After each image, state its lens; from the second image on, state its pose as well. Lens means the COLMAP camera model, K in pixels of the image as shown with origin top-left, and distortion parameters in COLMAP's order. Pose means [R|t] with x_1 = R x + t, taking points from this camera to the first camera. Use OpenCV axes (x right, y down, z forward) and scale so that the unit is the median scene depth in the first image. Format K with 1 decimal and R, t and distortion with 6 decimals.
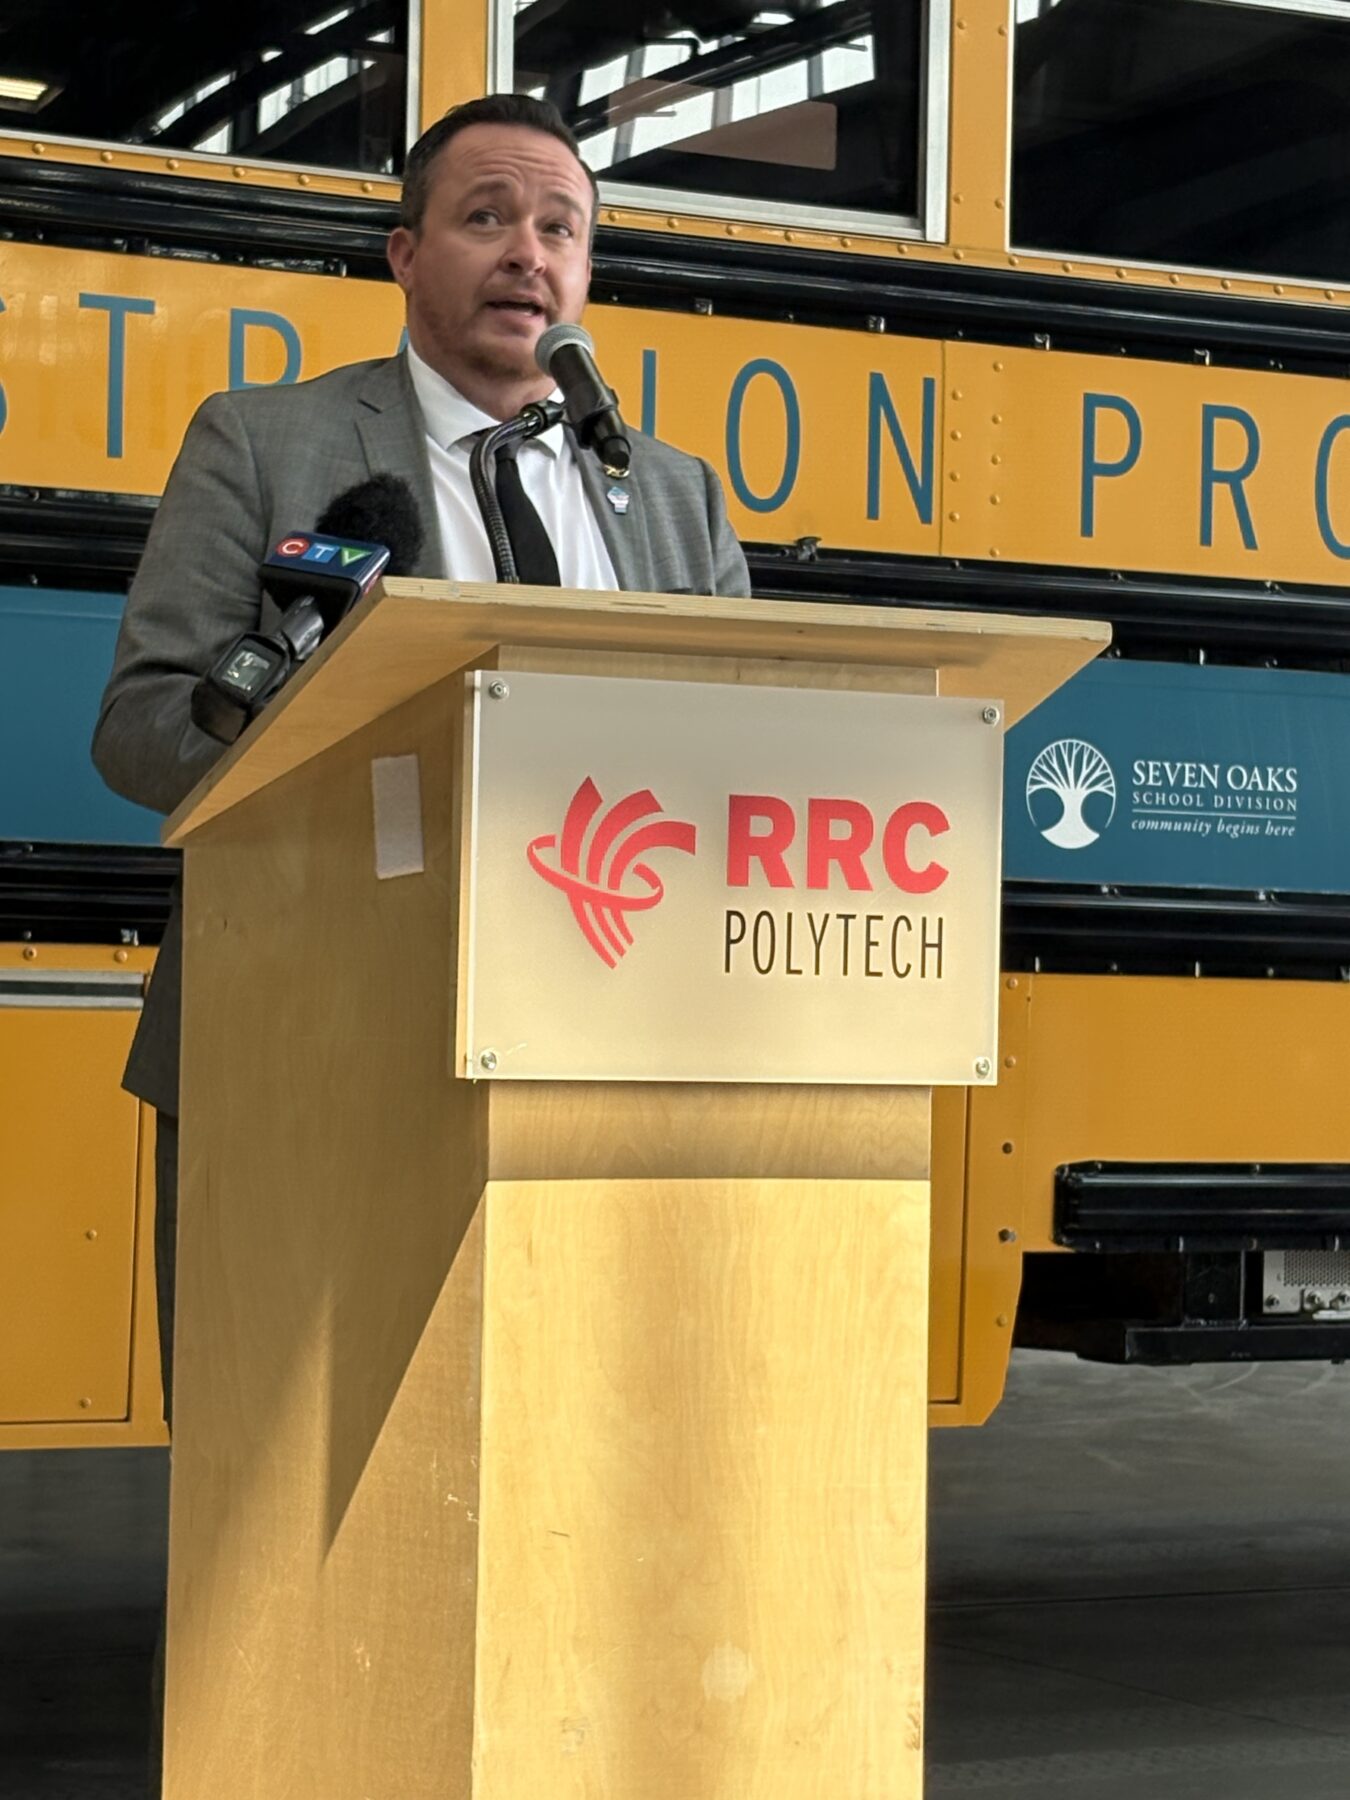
lens RADIAL K [[4614.7, 0, 676.3], [0, 4614.7, 900.1], [0, 0, 1]] dist [0.074850, 0.000000]
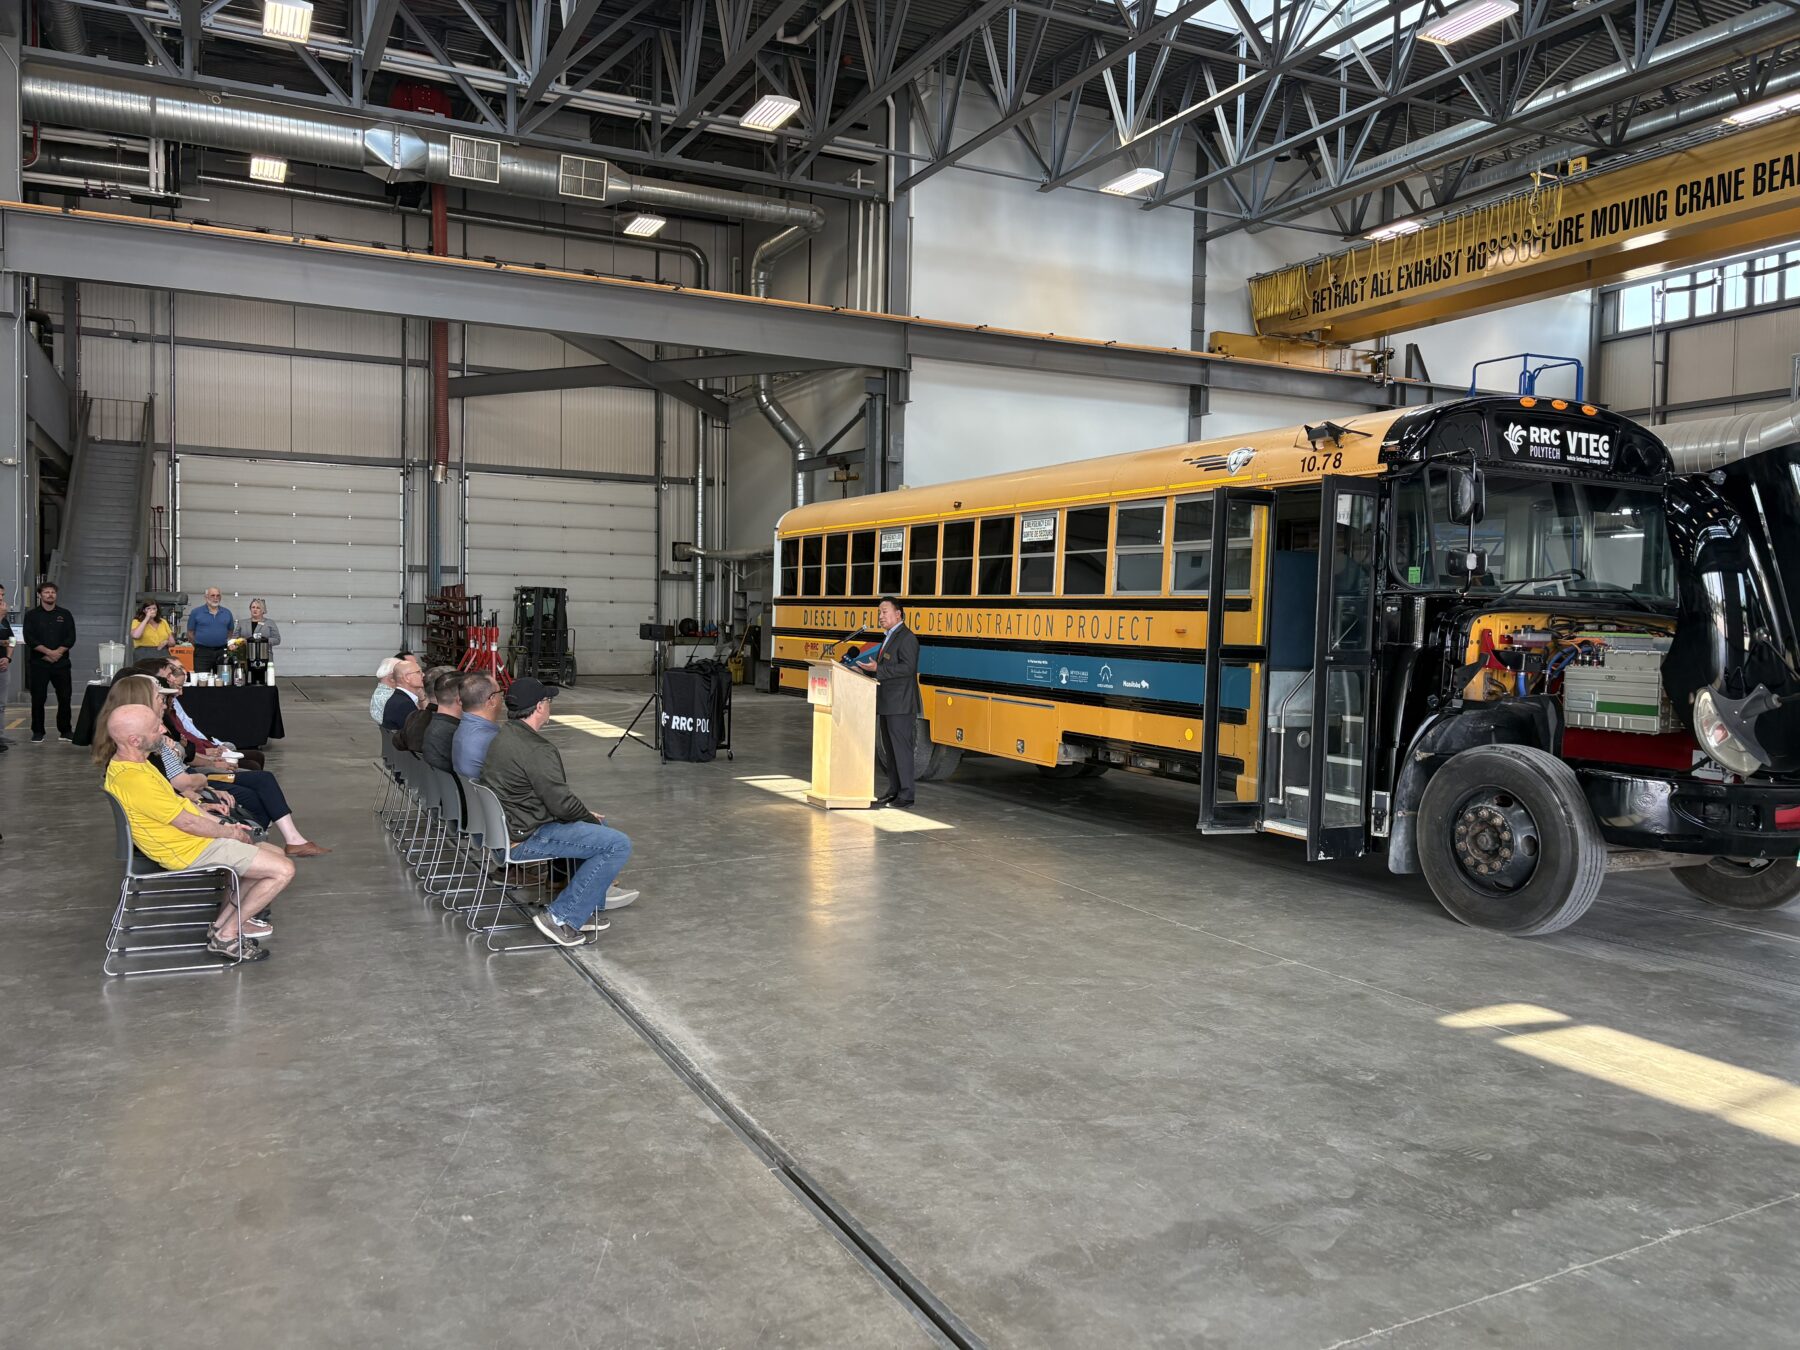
lens RADIAL K [[1355.5, 0, 901.6], [0, 1355.5, 663.0], [0, 0, 1]] dist [0.052224, -0.055887]
pose [[-0.032071, 0.011924, -0.999414, 2.032166], [-0.009089, 0.999884, 0.012221, -0.062369], [0.999444, 0.009475, -0.031959, 0.817500]]
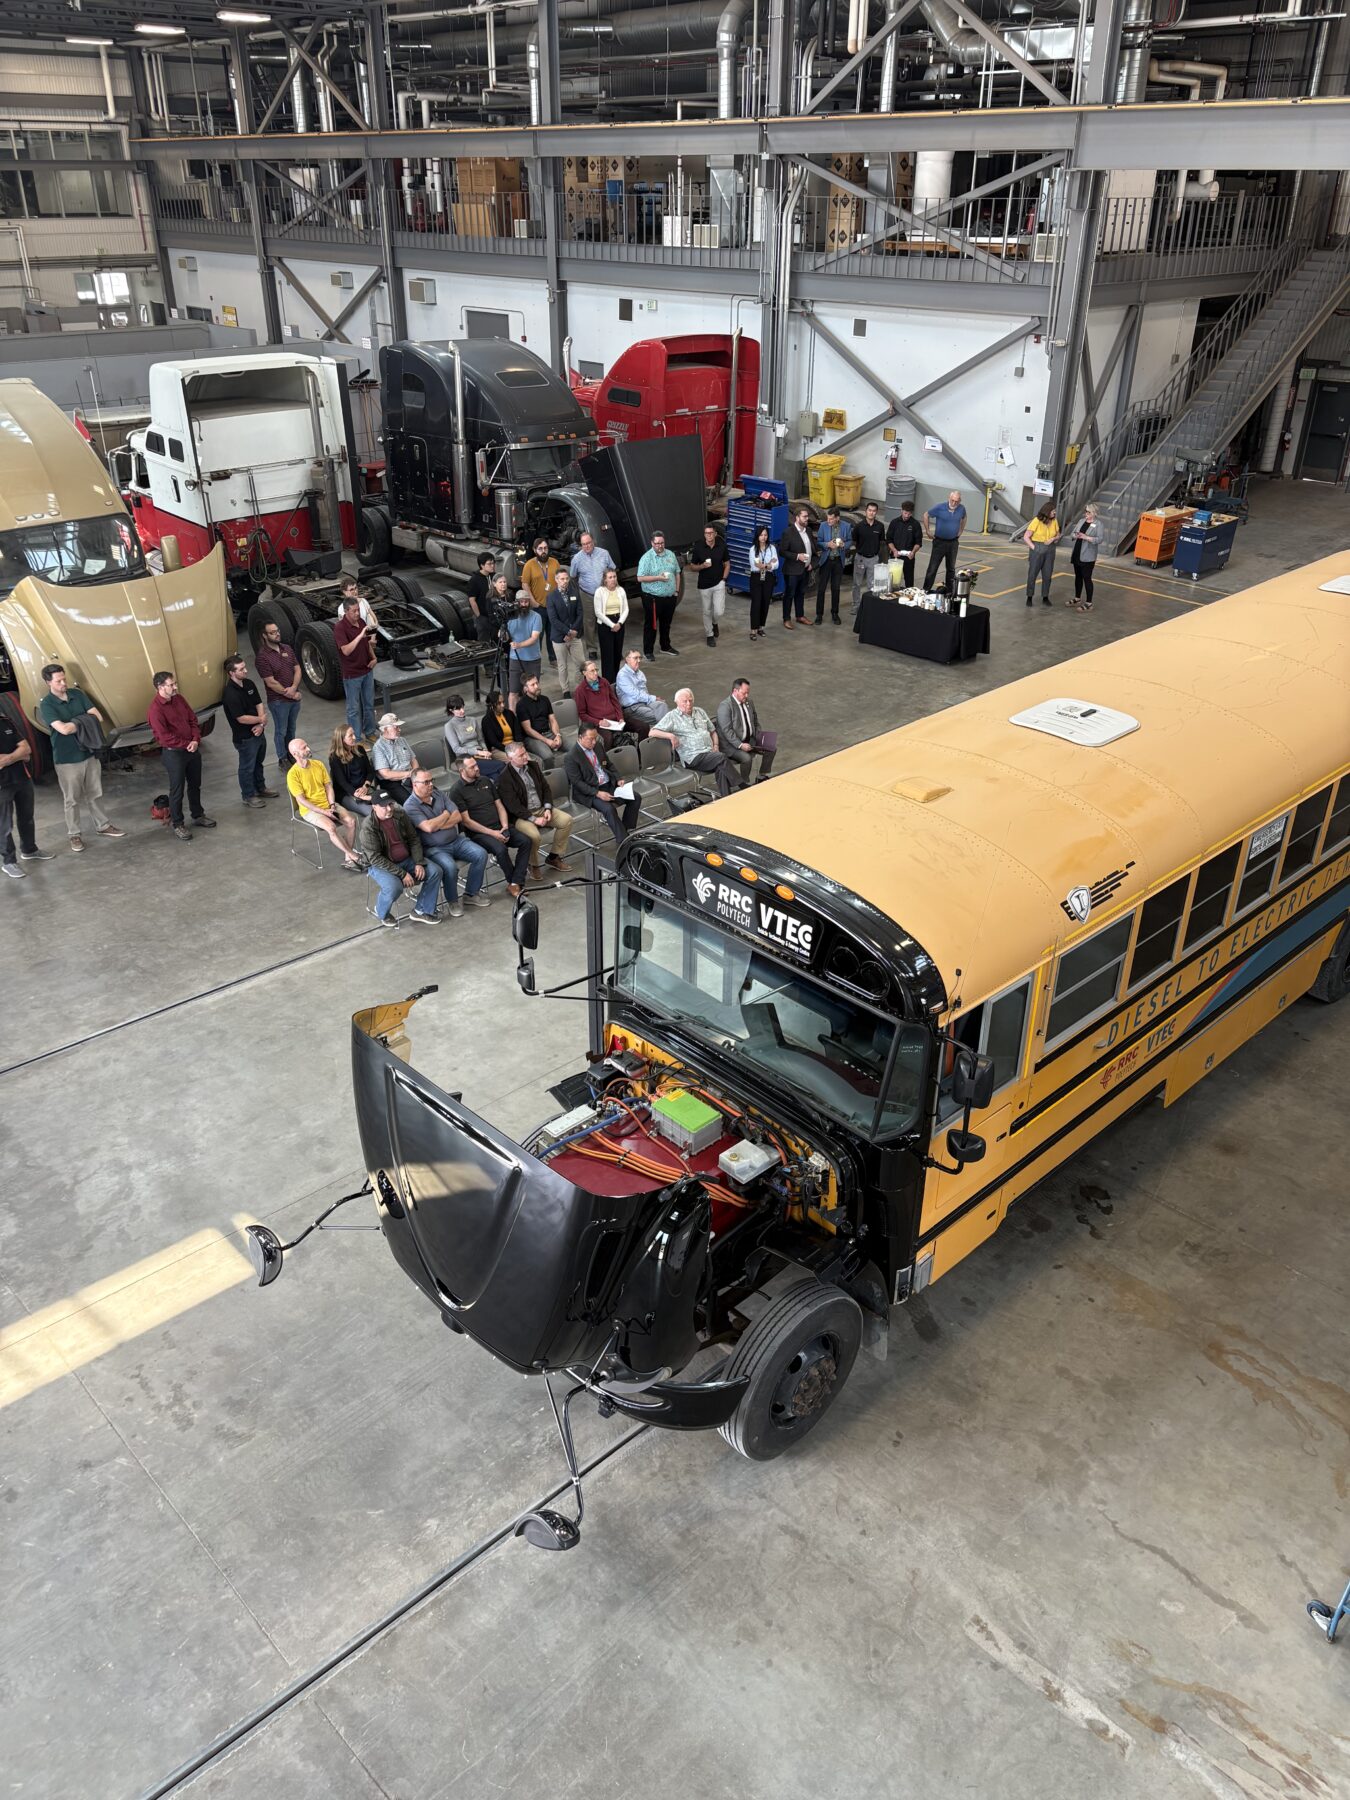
lens RADIAL K [[1355.5, 0, 674.5], [0, 1355.5, 899.0], [0, 0, 1]] dist [0.052224, -0.055887]
pose [[-0.966566, 0.101918, -0.235294, 0.923268], [-0.016522, 0.890957, 0.453788, -0.909122], [0.255886, 0.442503, -0.859484, 2.609505]]
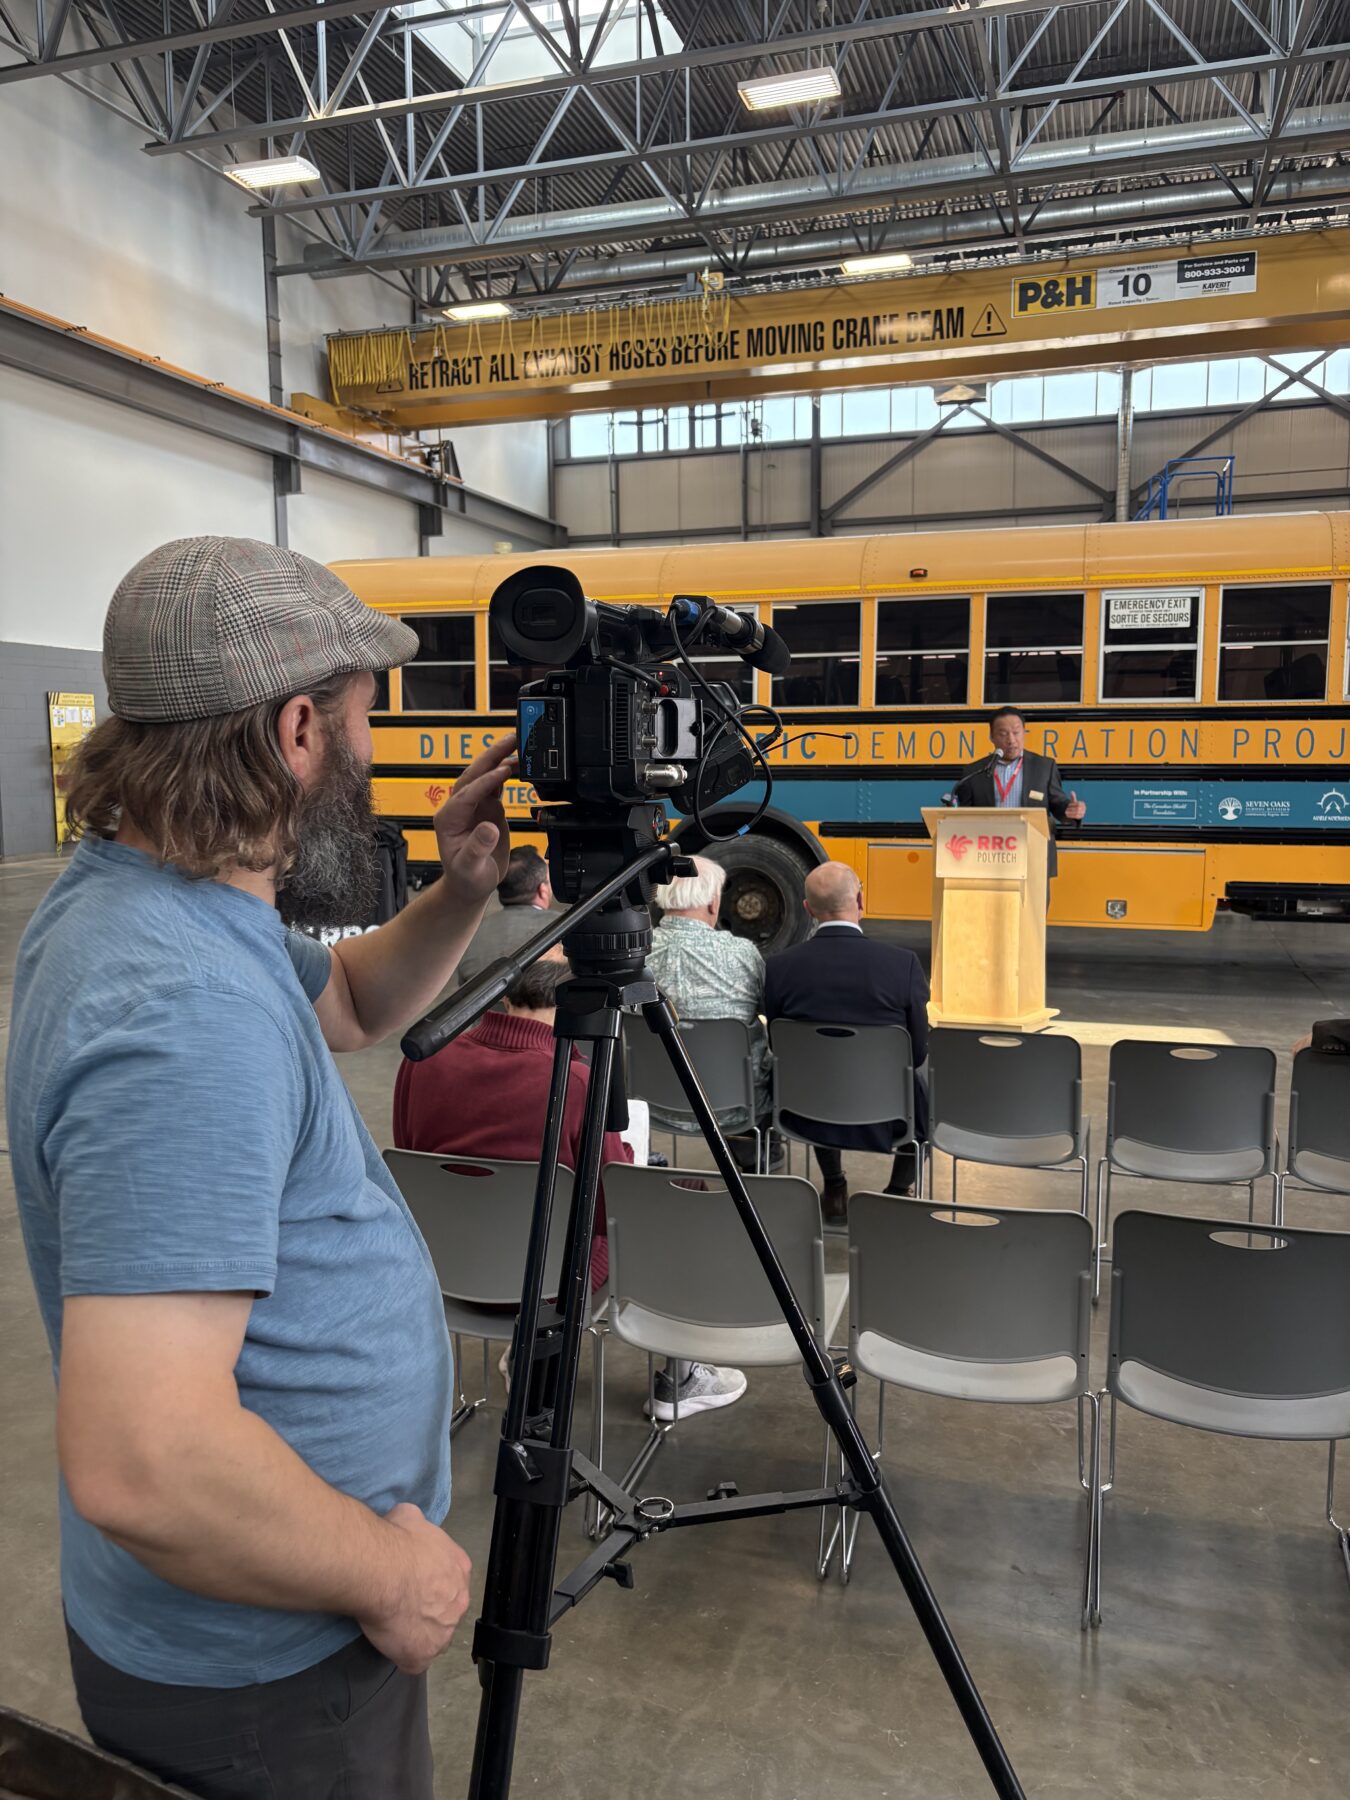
lens RADIAL K [[1355.5, 0, 681.2], [0, 1355.5, 880.1], [0, 0, 1]] dist [0.052224, -0.055887]
pose [[0.693890, 0.045385, -0.718649, 0.739767], [0.030179, 0.995302, 0.091995, -0.099839], [0.719448, -0.085523, 0.689261, -0.468933]]
